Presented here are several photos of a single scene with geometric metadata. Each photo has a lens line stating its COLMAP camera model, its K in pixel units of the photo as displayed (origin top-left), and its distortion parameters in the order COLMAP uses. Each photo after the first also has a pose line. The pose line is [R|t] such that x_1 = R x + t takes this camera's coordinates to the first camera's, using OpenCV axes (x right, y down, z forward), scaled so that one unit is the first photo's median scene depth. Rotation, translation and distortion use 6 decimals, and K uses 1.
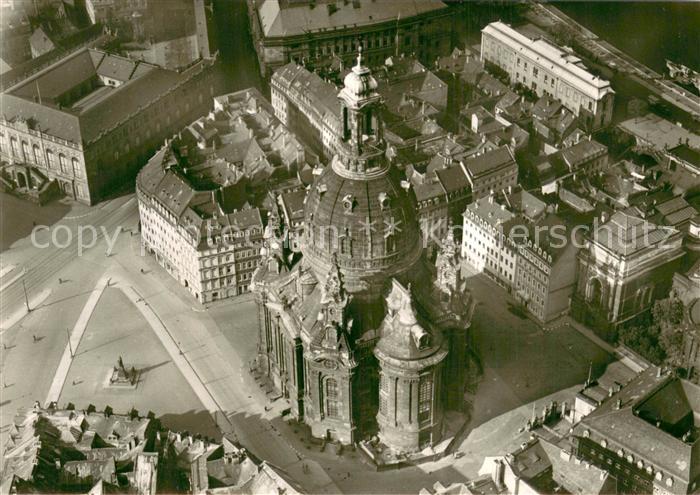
lens RADIAL K [[979.6, 0, 350.0], [0, 979.6, 247.5], [0, 0, 1]] dist [-0.019835, 0.001682]
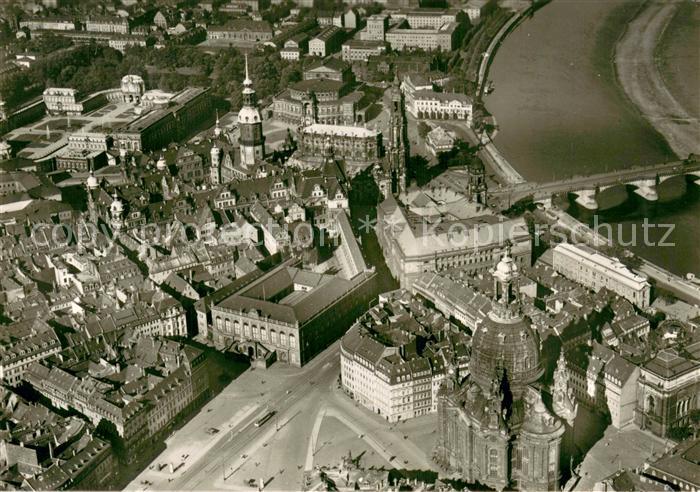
lens RADIAL K [[1161.8, 0, 350.0], [0, 1161.8, 246.0], [0, 0, 1]] dist [-0.017418, -0.218157]
pose [[0.999539, -0.021178, 0.021749, -0.243486], [0.026093, 0.965508, -0.259062, 0.251555], [-0.015513, 0.259511, 0.965616, -0.777127]]
